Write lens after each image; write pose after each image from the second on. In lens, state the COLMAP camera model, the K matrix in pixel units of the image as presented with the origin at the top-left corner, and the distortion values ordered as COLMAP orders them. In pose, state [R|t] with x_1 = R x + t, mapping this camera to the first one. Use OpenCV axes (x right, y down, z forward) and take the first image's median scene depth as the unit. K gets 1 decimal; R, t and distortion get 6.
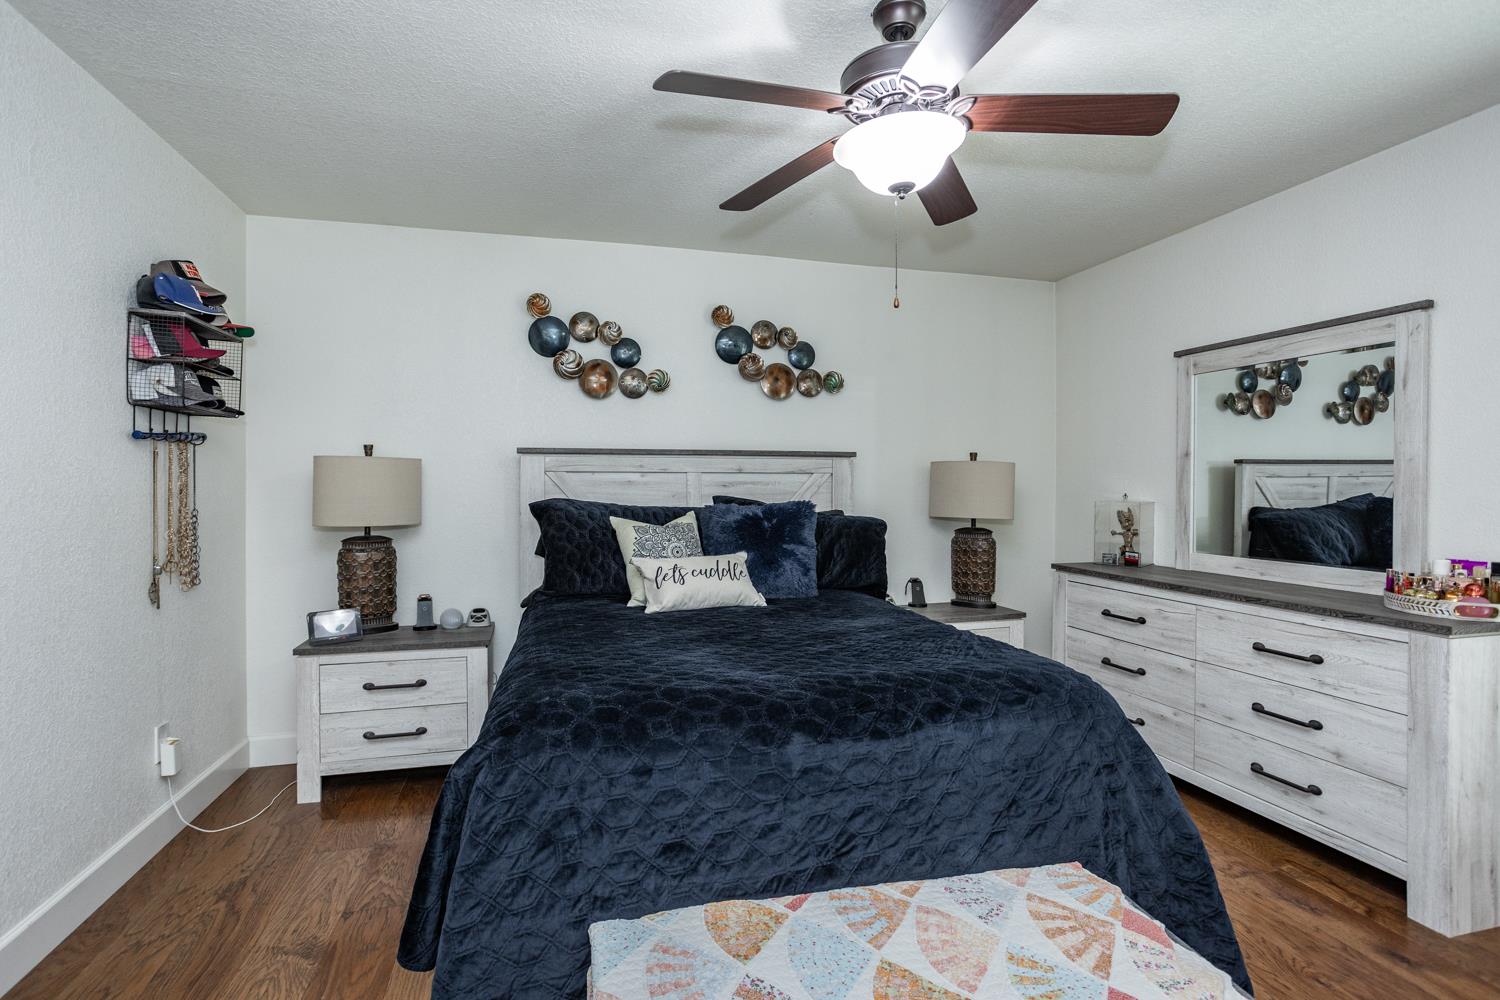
lens RADIAL K [[733.7, 0, 746.3], [0, 733.7, 492.5], [0, 0, 1]] dist [-0.040895, 0.024793]
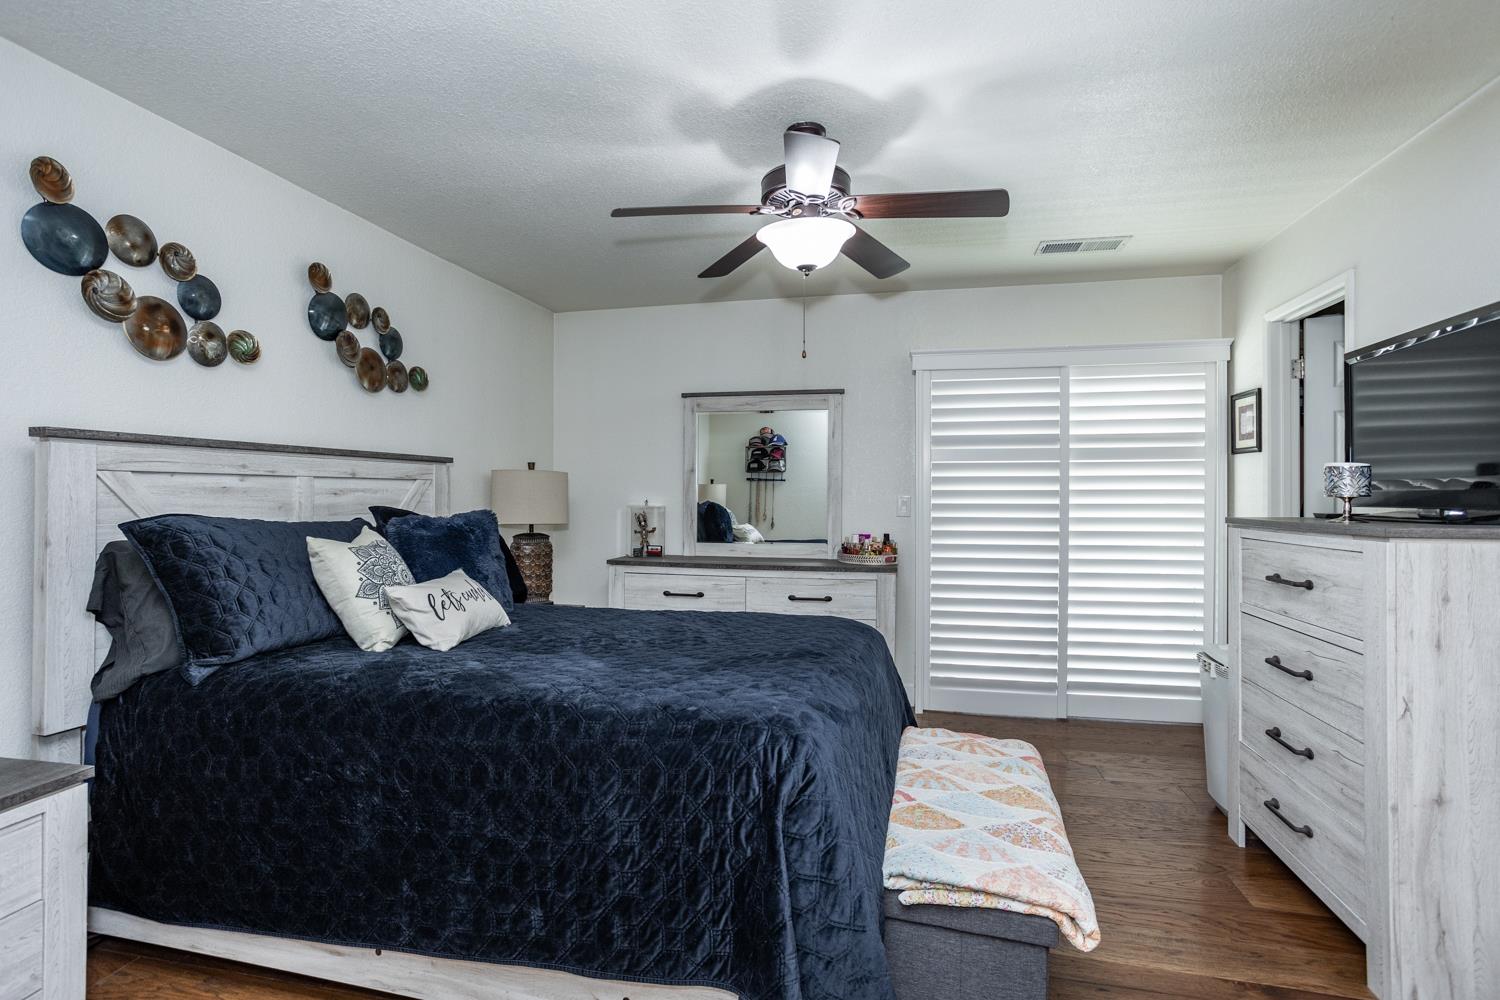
lens RADIAL K [[733.7, 0, 743.5], [0, 733.7, 497.3], [0, 0, 1]] dist [-0.040895, 0.024793]
pose [[0.472842, -0.004981, 0.881133, -0.523833], [0.006922, 0.999974, 0.001938, -0.004321], [-0.881120, 0.005183, 0.472864, 0.248355]]
